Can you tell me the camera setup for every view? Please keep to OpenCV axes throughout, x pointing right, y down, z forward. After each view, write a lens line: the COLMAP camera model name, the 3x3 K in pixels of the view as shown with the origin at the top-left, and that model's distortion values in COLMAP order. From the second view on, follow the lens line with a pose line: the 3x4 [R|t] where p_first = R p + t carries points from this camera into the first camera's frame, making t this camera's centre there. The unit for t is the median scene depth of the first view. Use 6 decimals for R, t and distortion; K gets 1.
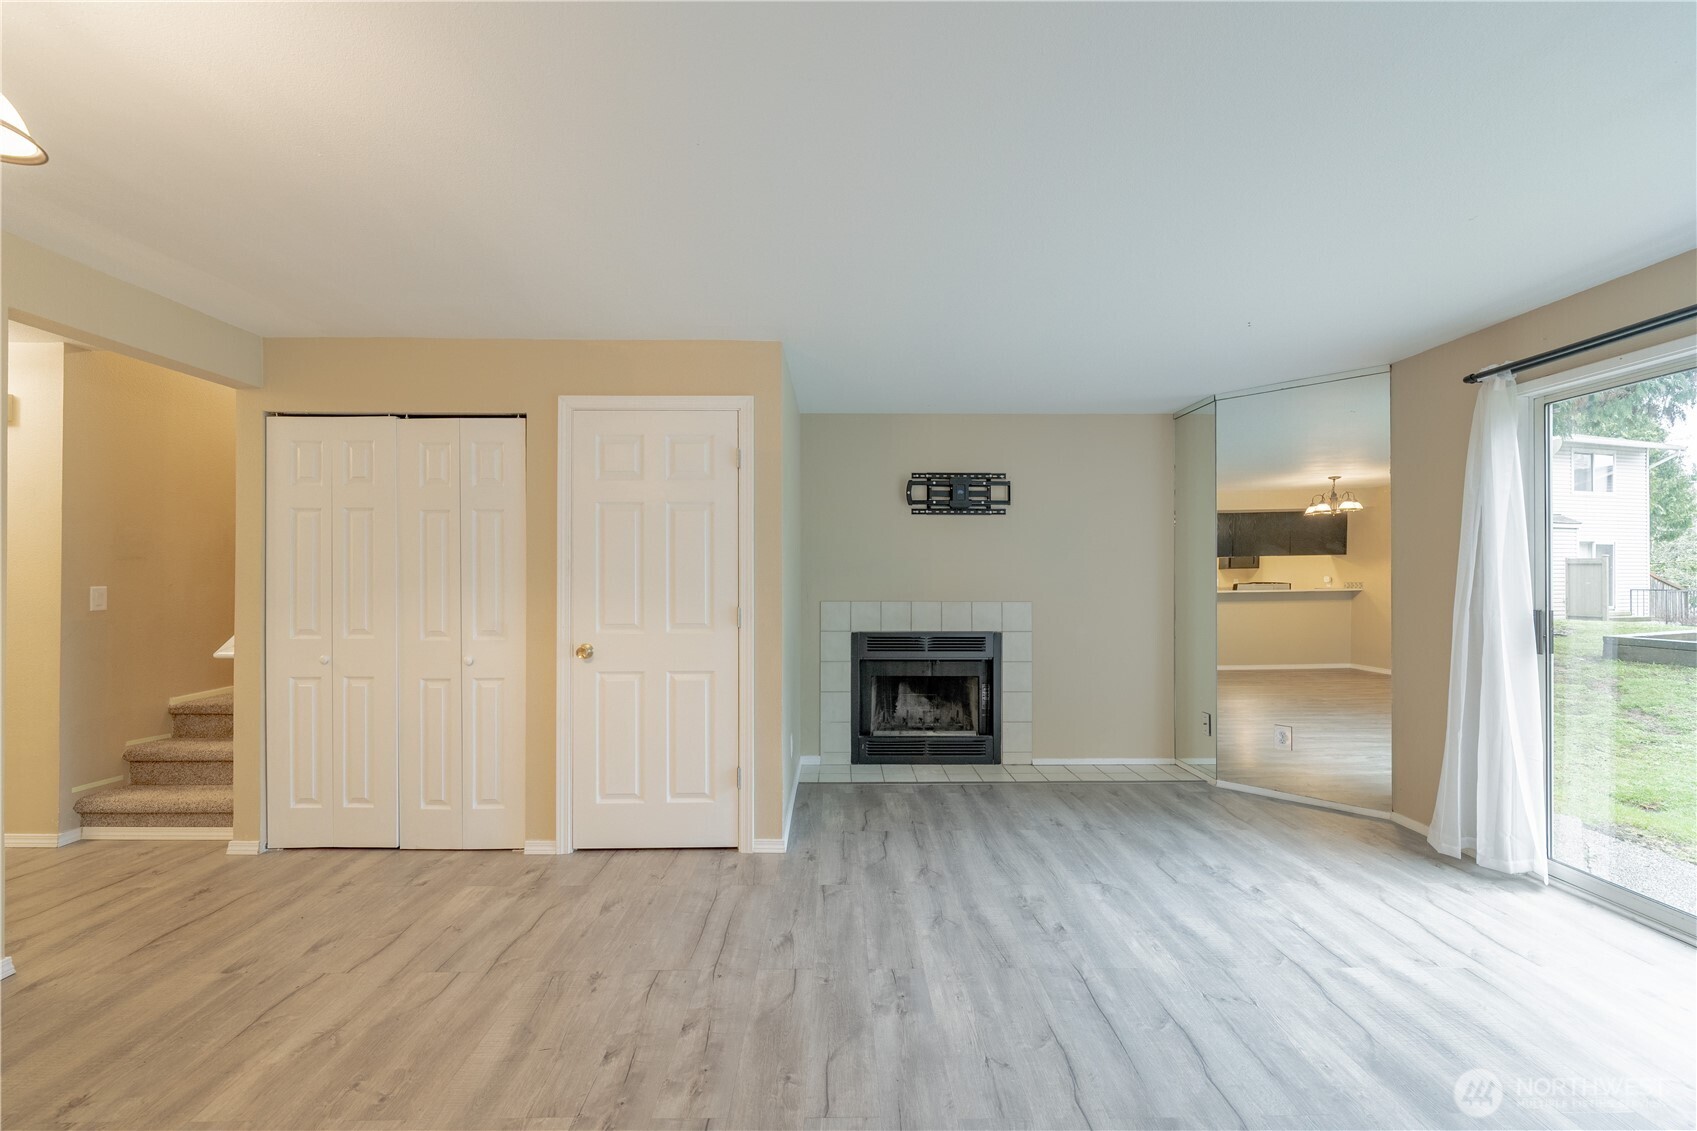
lens RADIAL K [[683.0, 0, 862.1], [0, 683.0, 567.6], [0, 0, 1]] dist [0.000323, -0.000331]
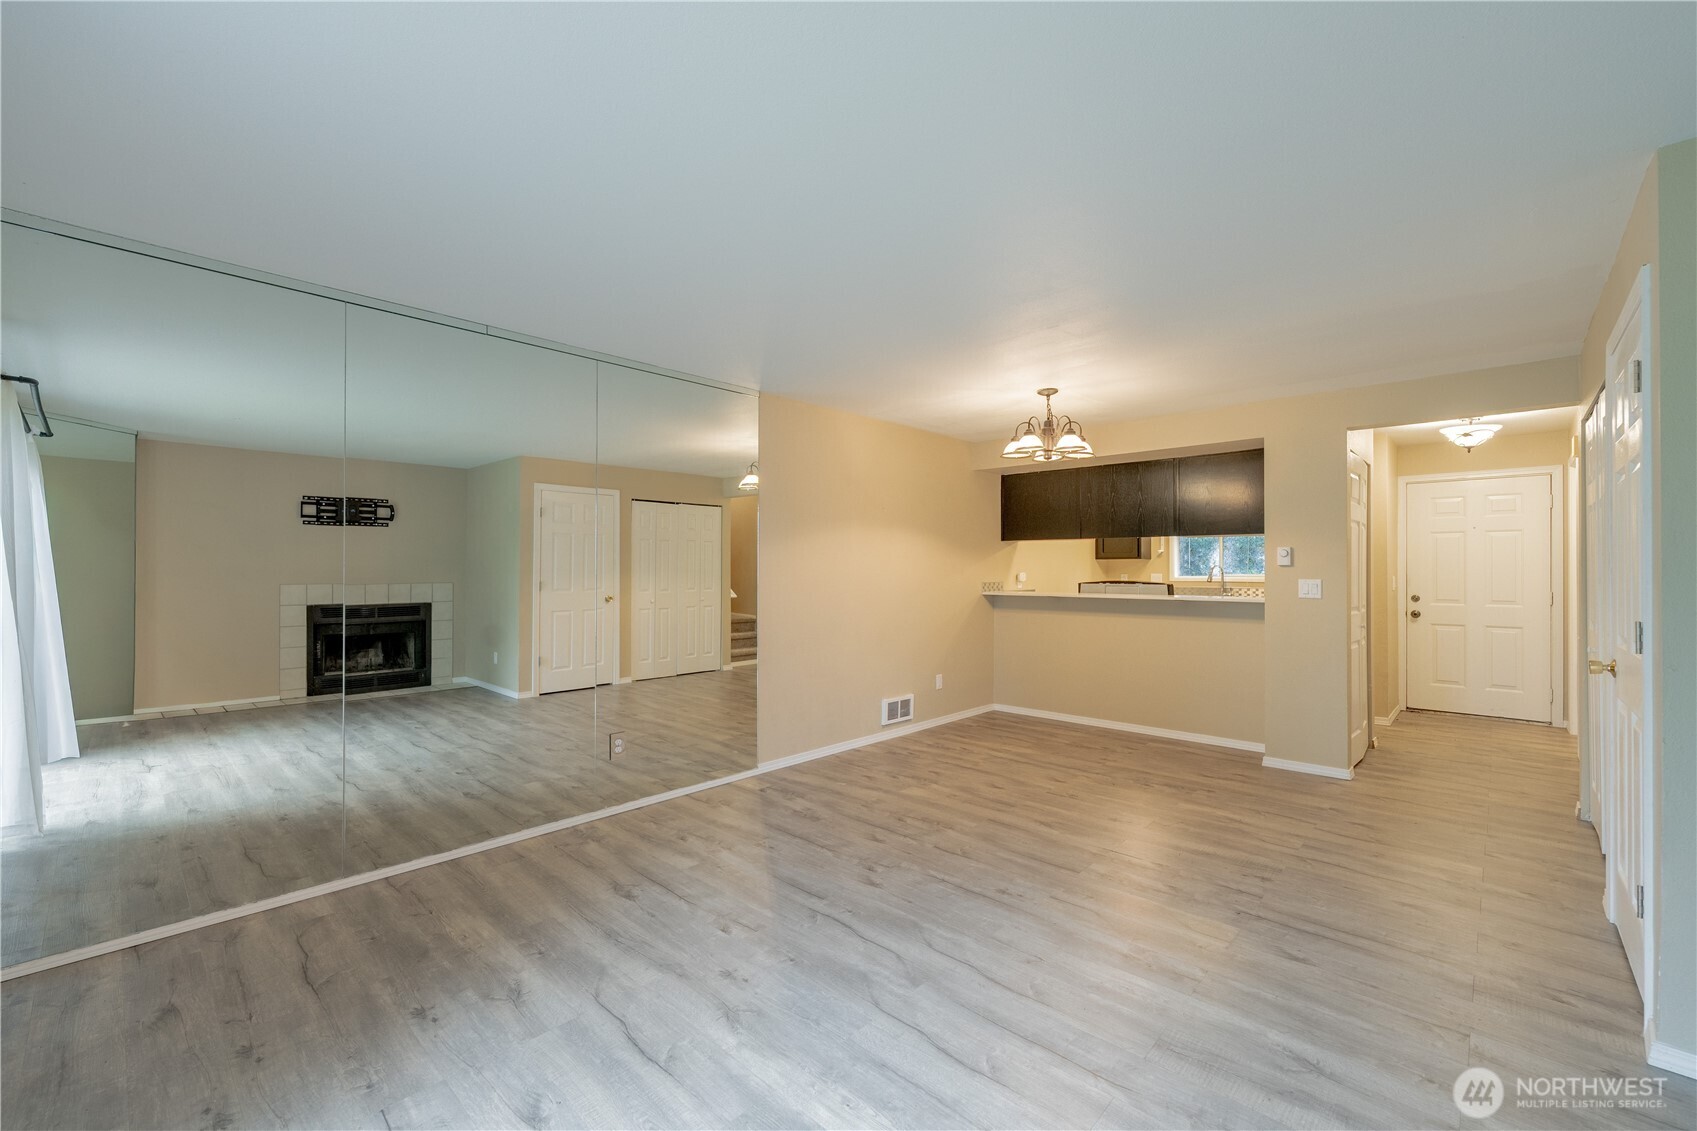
lens RADIAL K [[729.2, 0, 853.7], [0, 729.2, 565.2], [0, 0, 1]] dist [-0.000111, -0.000160]
pose [[-0.697363, -0.004354, -0.716705, 0.739568], [0.005158, 0.999925, -0.011093, 0.010050], [0.716699, -0.011432, -0.697289, 0.910067]]
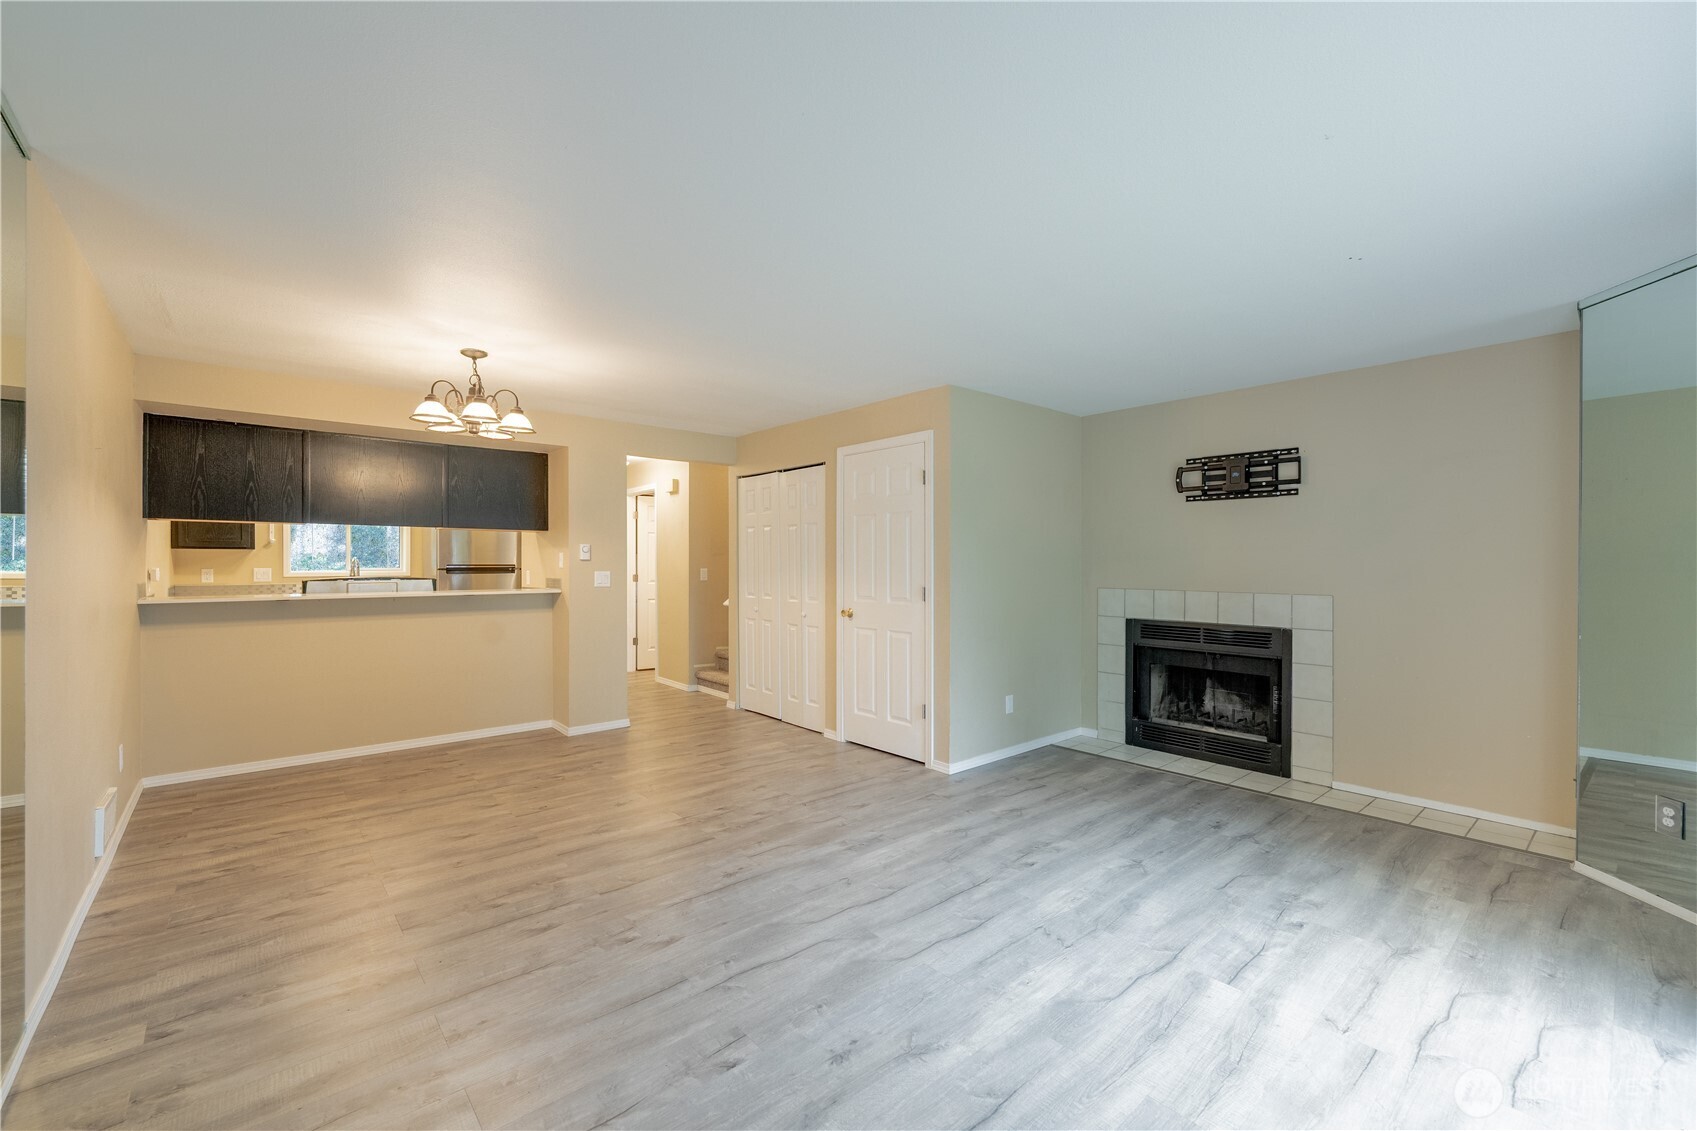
lens RADIAL K [[688.3, 0, 872.3], [0, 688.3, 566.0], [0, 0, 1]] dist [-0.000411, -0.000799]
pose [[0.664038, 0.003730, -0.747689, 0.741841], [0.005706, 0.999933, 0.010056, 0.001922], [0.747677, -0.010944, 0.663973, 0.013885]]
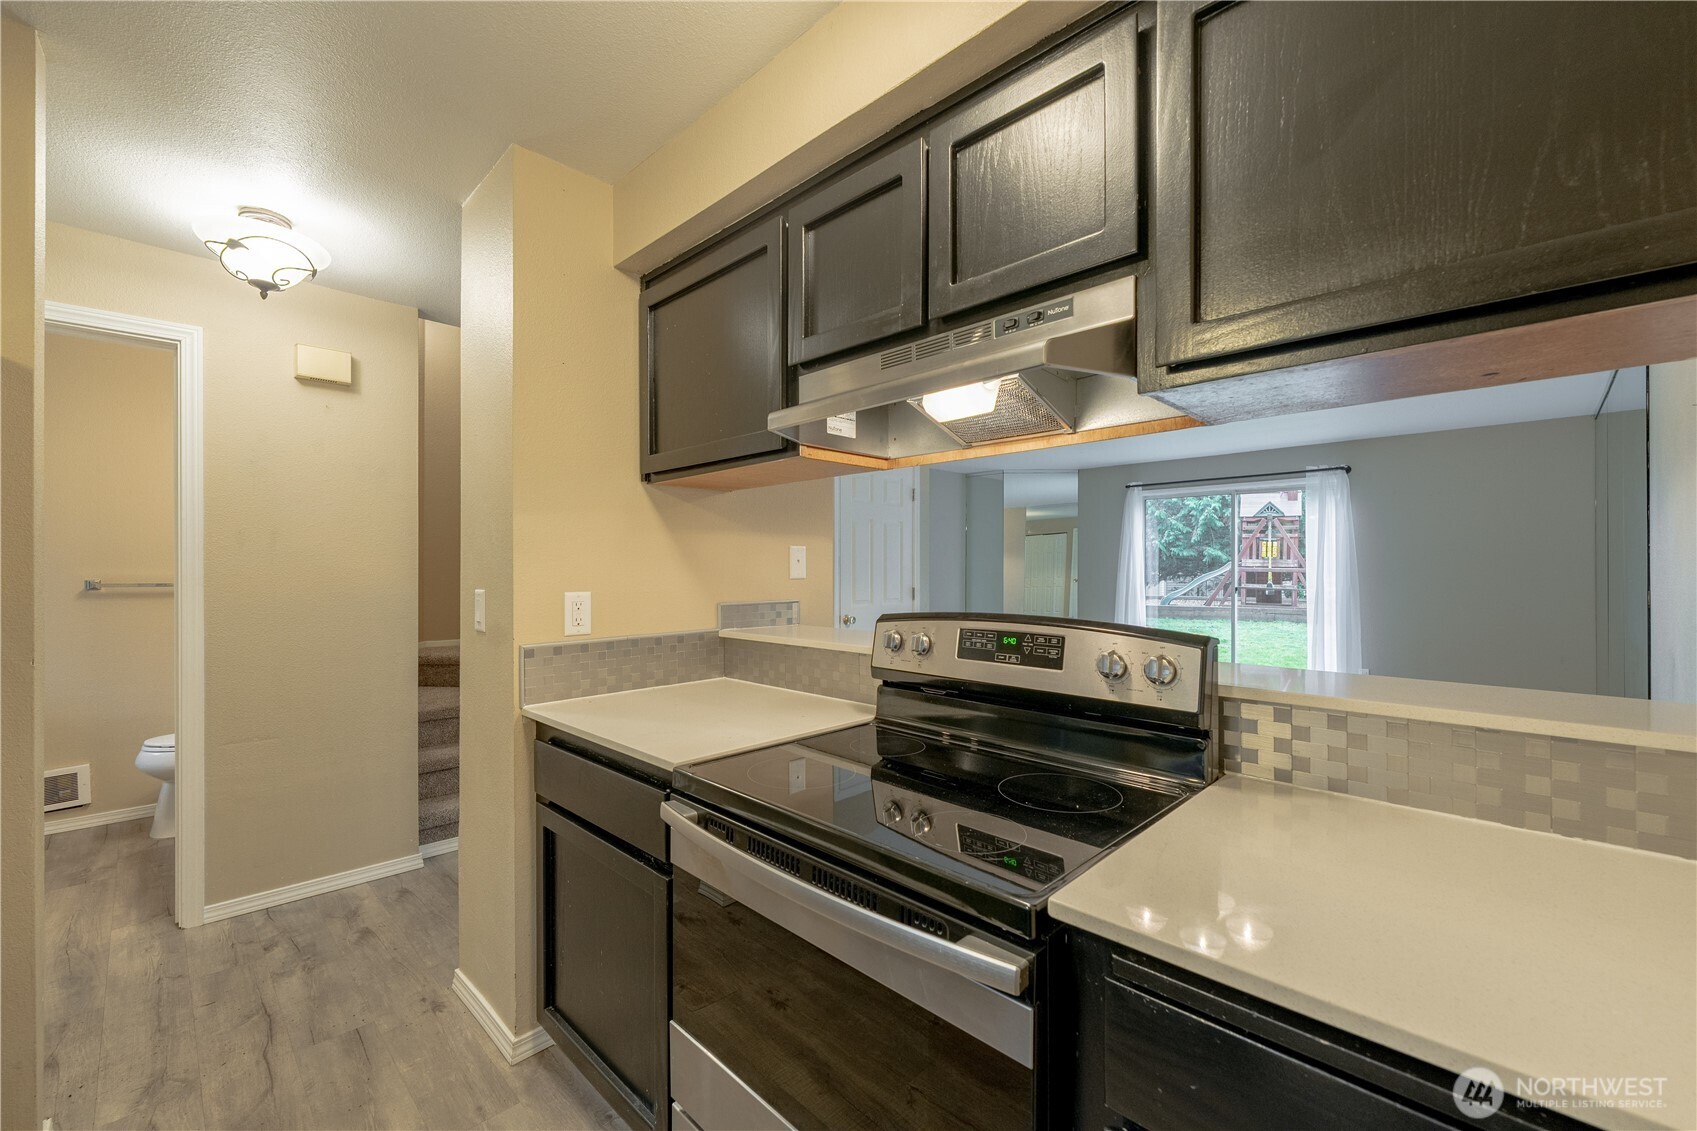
lens RADIAL K [[683.0, 0, 862.1], [0, 683.0, 567.6], [0, 0, 1]] dist [0.000323, -0.000331]
pose [[0.719366, -0.000731, 0.694631, -1.295805], [-0.006631, 0.999947, 0.007920, 0.000231], [-0.694600, -0.010303, 0.719322, -0.066062]]
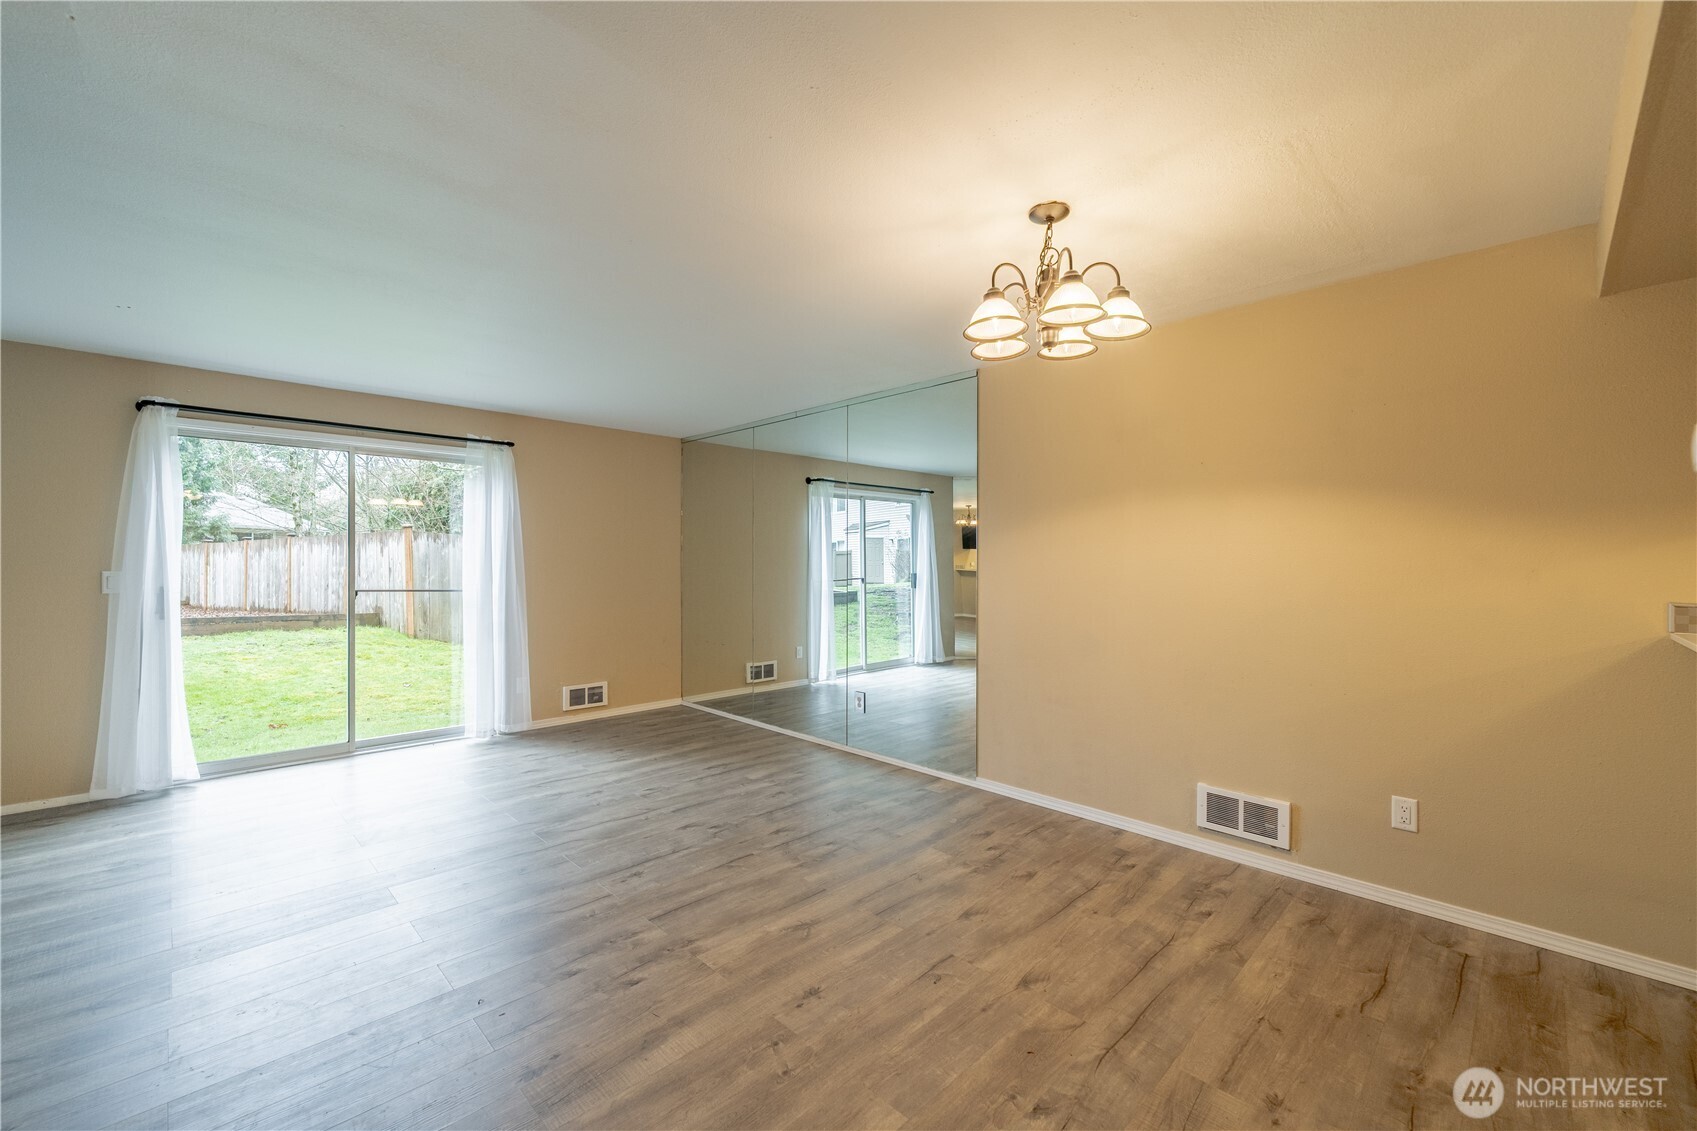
lens RADIAL K [[699.4, 0, 806.4], [0, 699.4, 562.3], [0, 0, 1]] dist [-0.000782, -0.000216]
pose [[-0.640639, -0.001751, 0.767840, -0.772885], [-0.010716, 0.999920, -0.006660, 0.012020], [-0.767767, -0.012495, -0.640607, 0.821411]]
